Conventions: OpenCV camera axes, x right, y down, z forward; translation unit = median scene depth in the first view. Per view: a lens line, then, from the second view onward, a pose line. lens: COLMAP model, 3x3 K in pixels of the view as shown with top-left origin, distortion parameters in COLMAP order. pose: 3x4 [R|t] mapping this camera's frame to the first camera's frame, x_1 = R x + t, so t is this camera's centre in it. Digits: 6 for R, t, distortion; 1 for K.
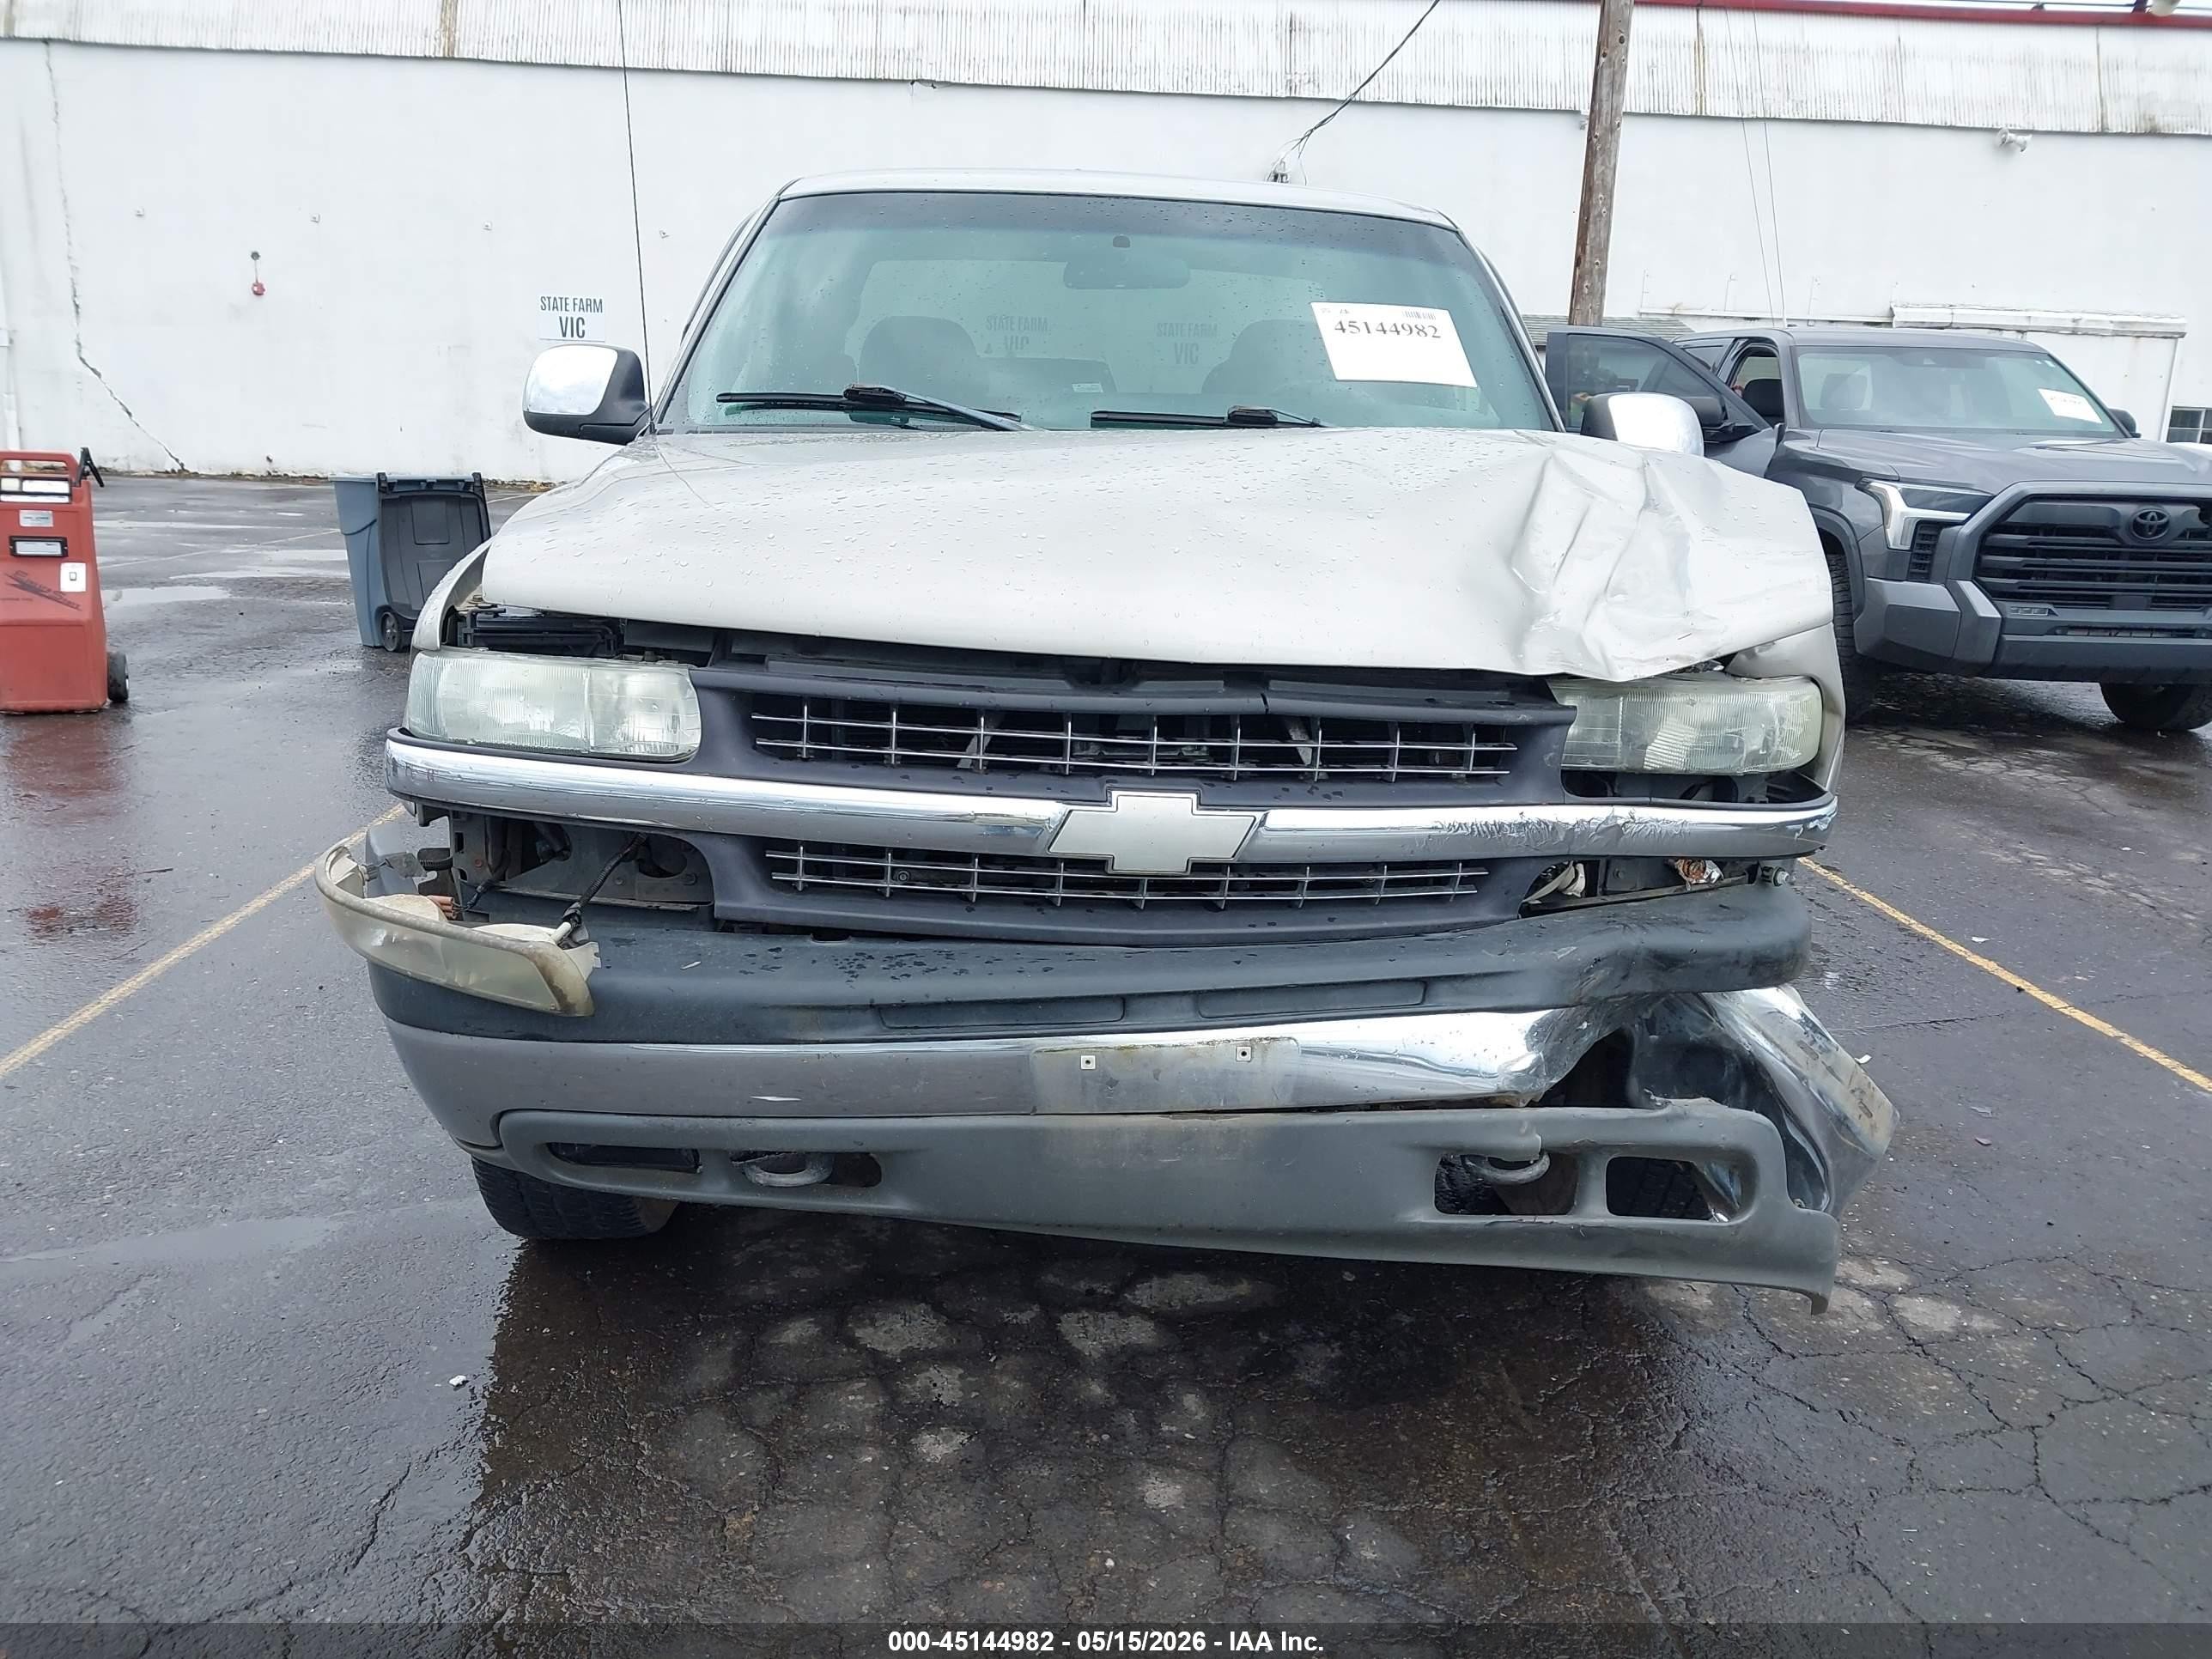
lens RADIAL K [[1765.3, 0, 1098.3], [0, 1765.3, 837.5], [0, 0, 1]] dist [0.069545, -0.086983]
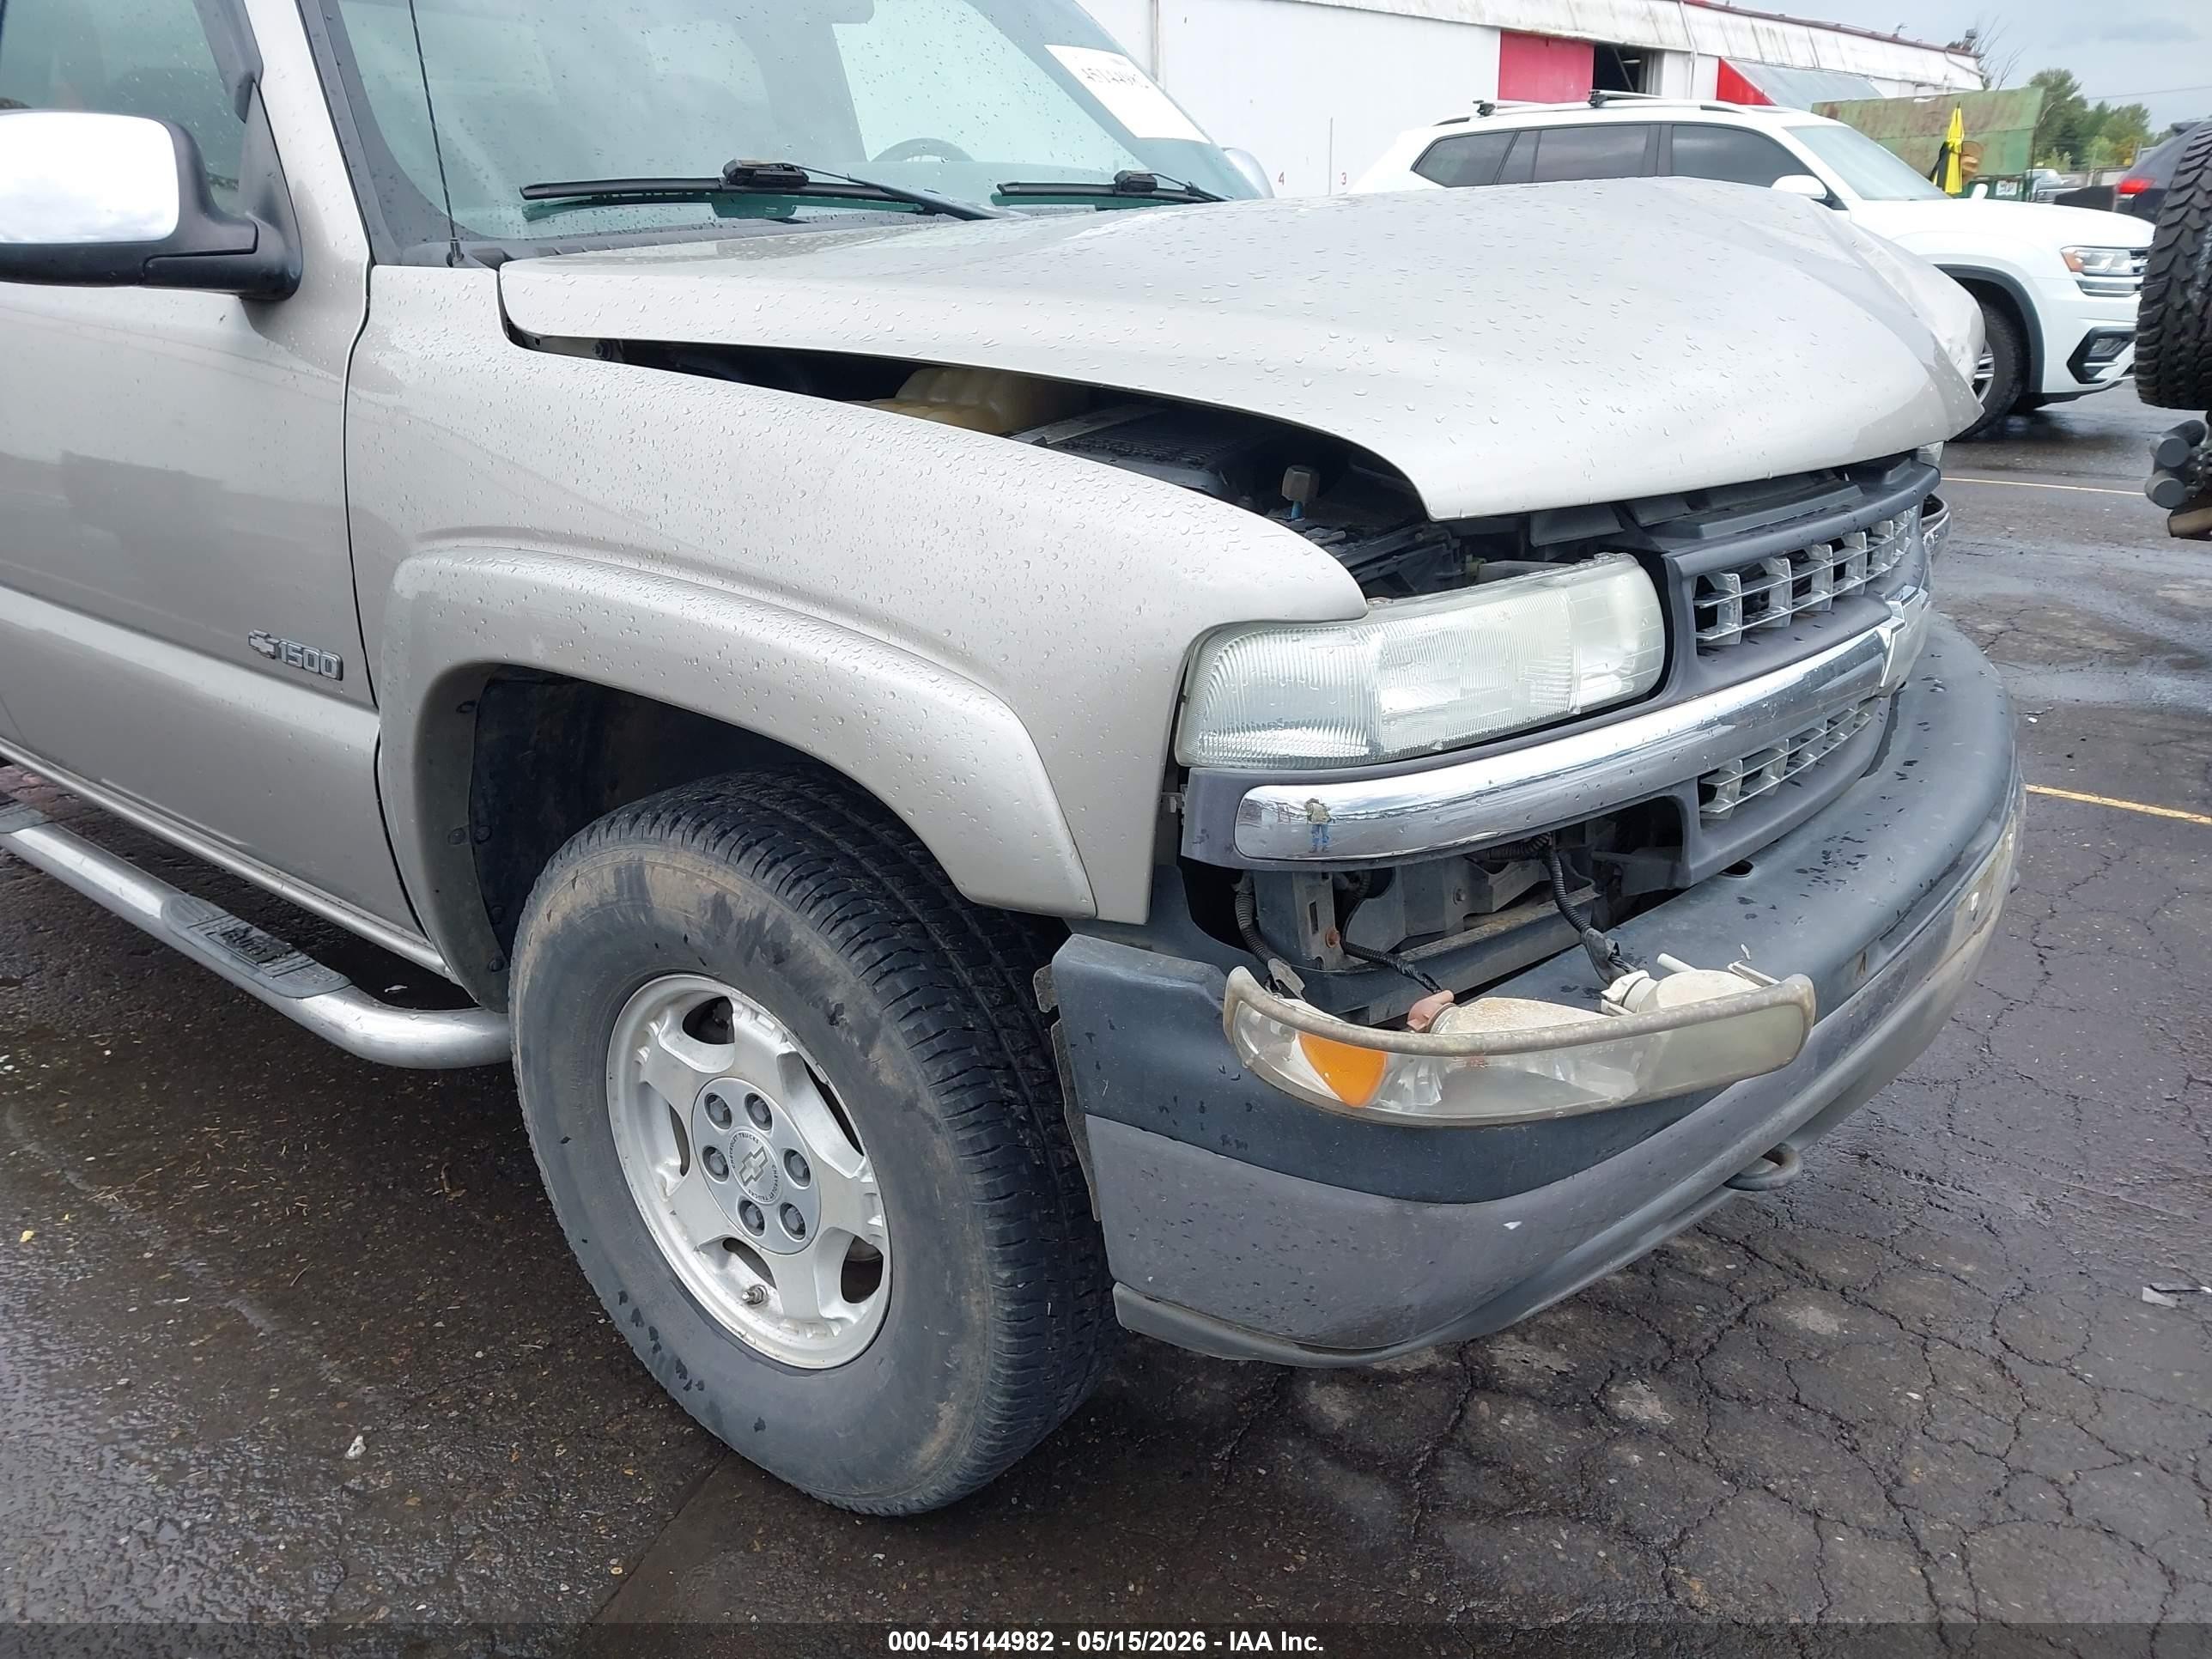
lens RADIAL K [[1765.3, 0, 1098.3], [0, 1765.3, 837.5], [0, 0, 1]] dist [0.069545, -0.086983]
pose [[0.645006, -0.291180, 0.706528, -0.746269], [0.211018, 0.956478, 0.201548, -0.146685], [-0.734465, 0.019091, 0.678378, 0.558448]]
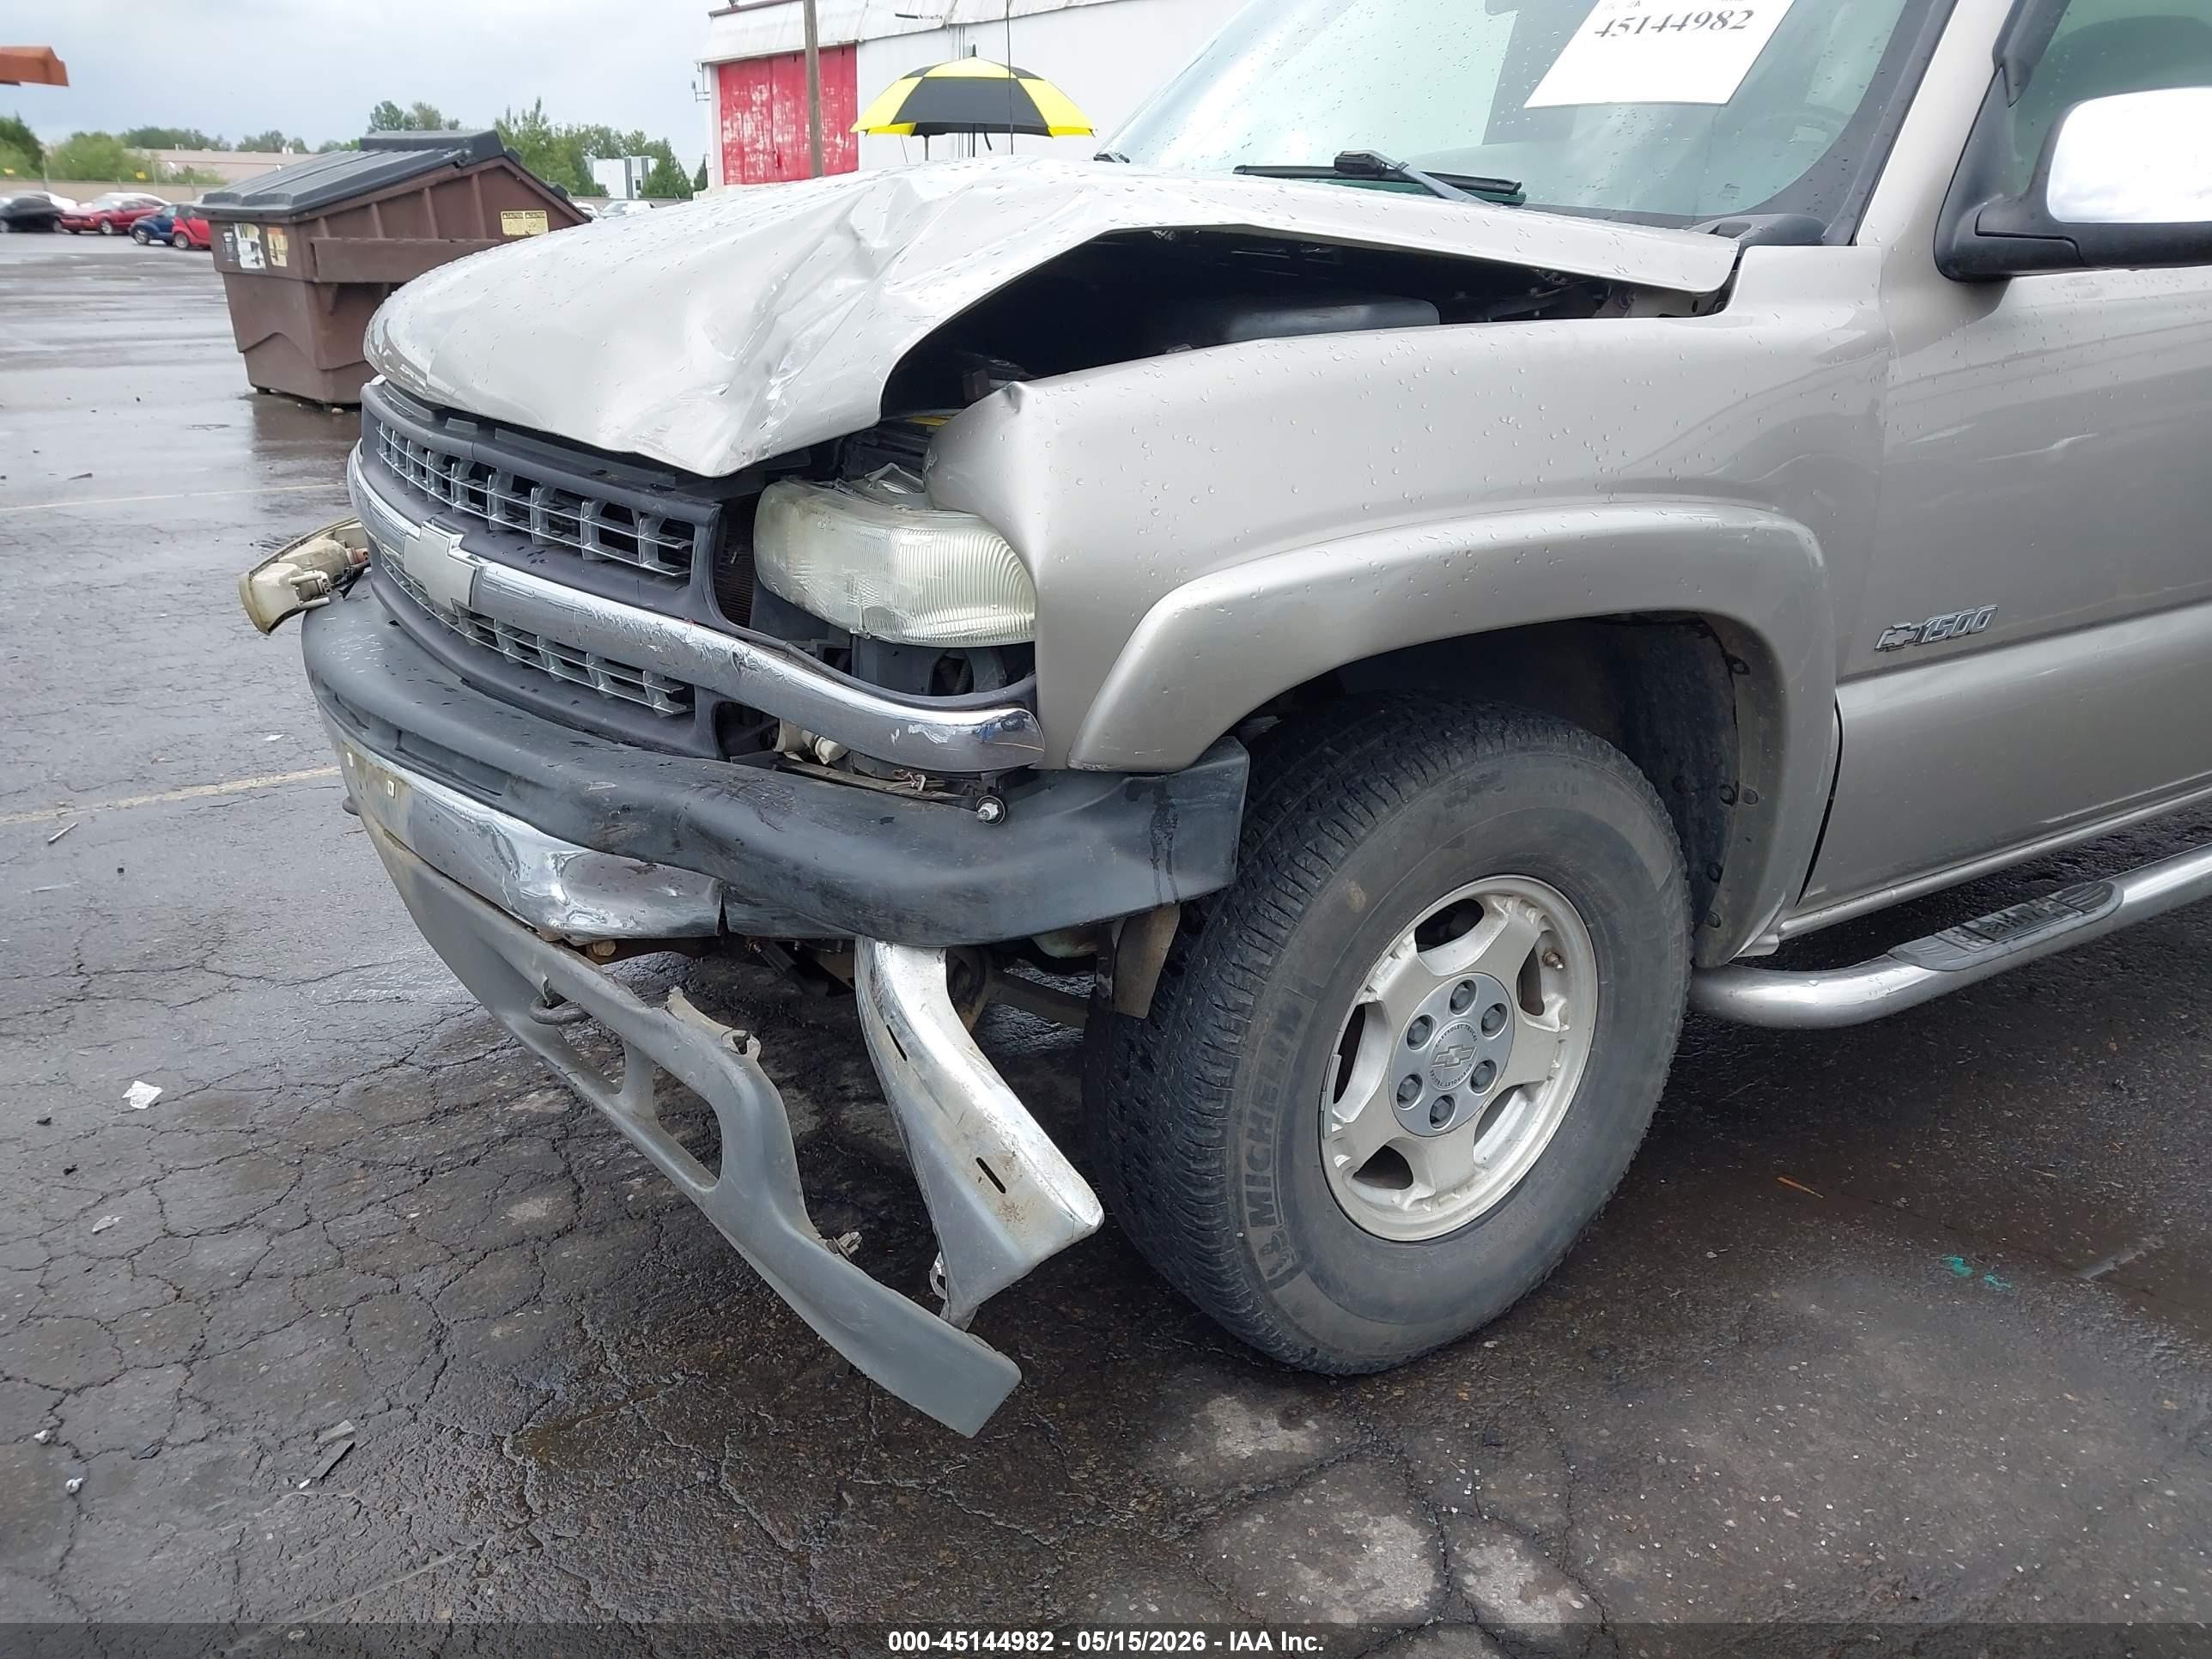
lens RADIAL K [[1737.1, 0, 1051.5], [0, 1737.1, 837.7], [0, 0, 1]] dist [0.118996, -0.224967]
pose [[0.507239, 0.268698, -0.818847, 1.031247], [-0.199330, 0.960967, 0.191858, -0.111107], [0.838437, 0.065902, 0.540999, 0.709077]]
